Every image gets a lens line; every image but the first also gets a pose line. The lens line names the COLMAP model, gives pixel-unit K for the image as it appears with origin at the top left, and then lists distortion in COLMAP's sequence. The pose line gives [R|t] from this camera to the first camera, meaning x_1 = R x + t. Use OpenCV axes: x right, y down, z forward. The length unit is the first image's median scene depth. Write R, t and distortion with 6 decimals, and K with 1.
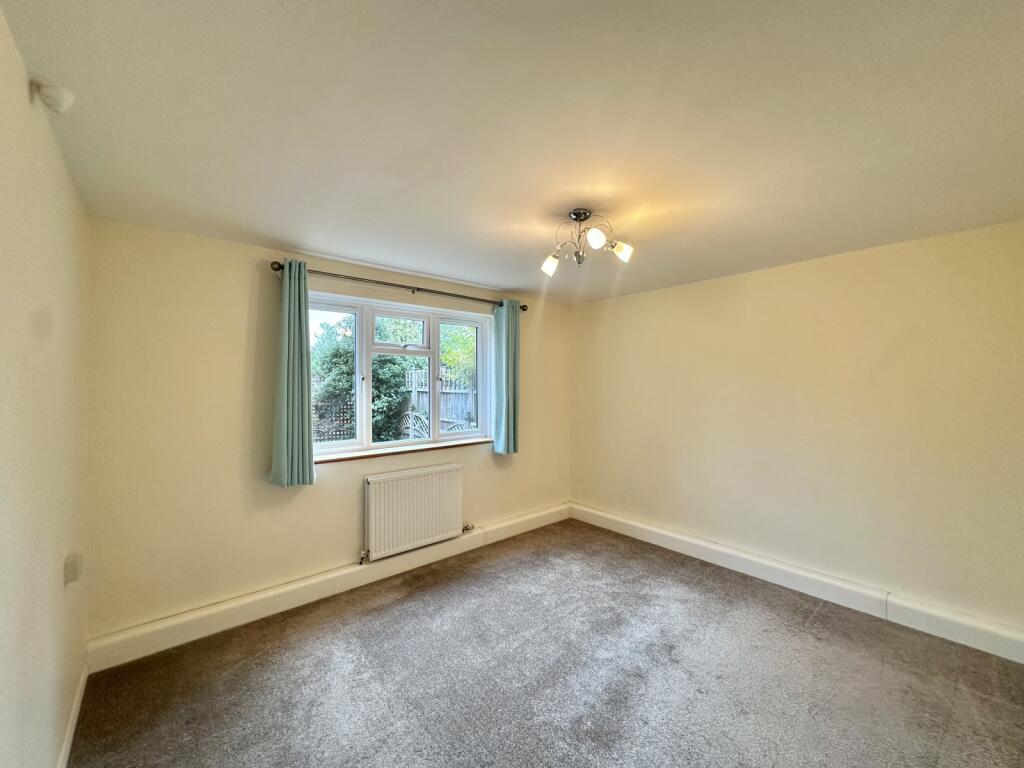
lens RADIAL K [[408.5, 0, 516.6], [0, 408.5, 383.0], [0, 0, 1]] dist [-0.002904, -0.000193]
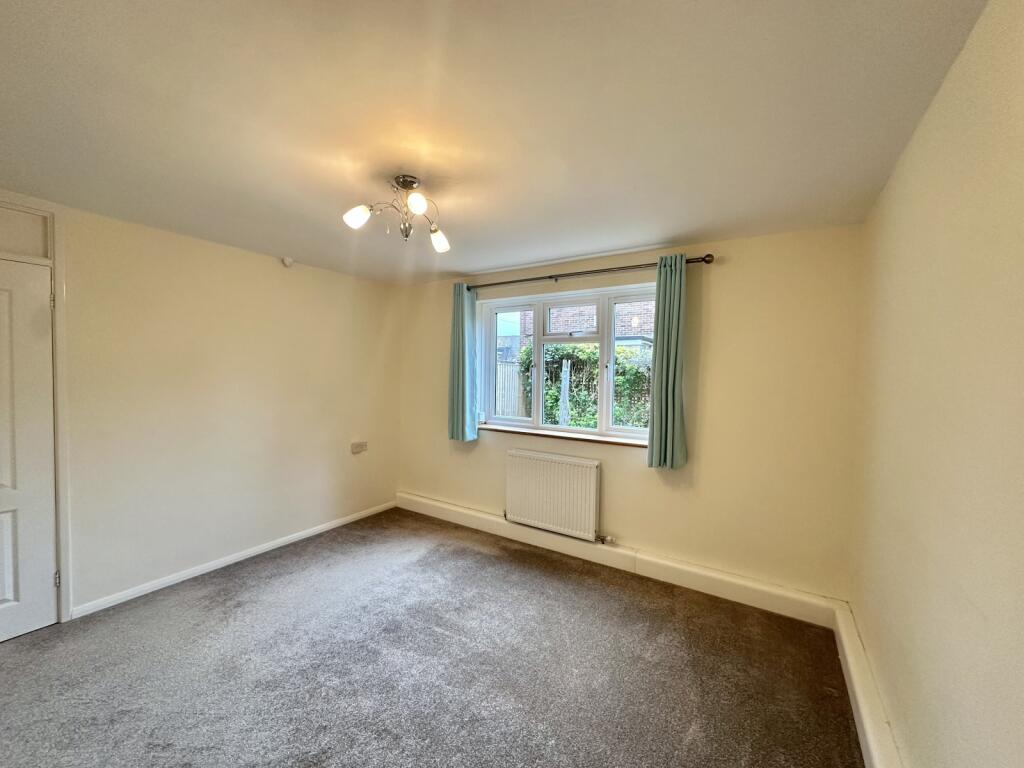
lens RADIAL K [[408.5, 0, 508.1], [0, 408.5, 384.1], [0, 0, 1]] dist [-0.002904, -0.000193]
pose [[0.268800, 0.038275, -0.962435, 0.700505], [-0.013596, 0.999261, 0.035943, -0.000376], [0.963100, 0.003424, 0.269122, 0.618645]]
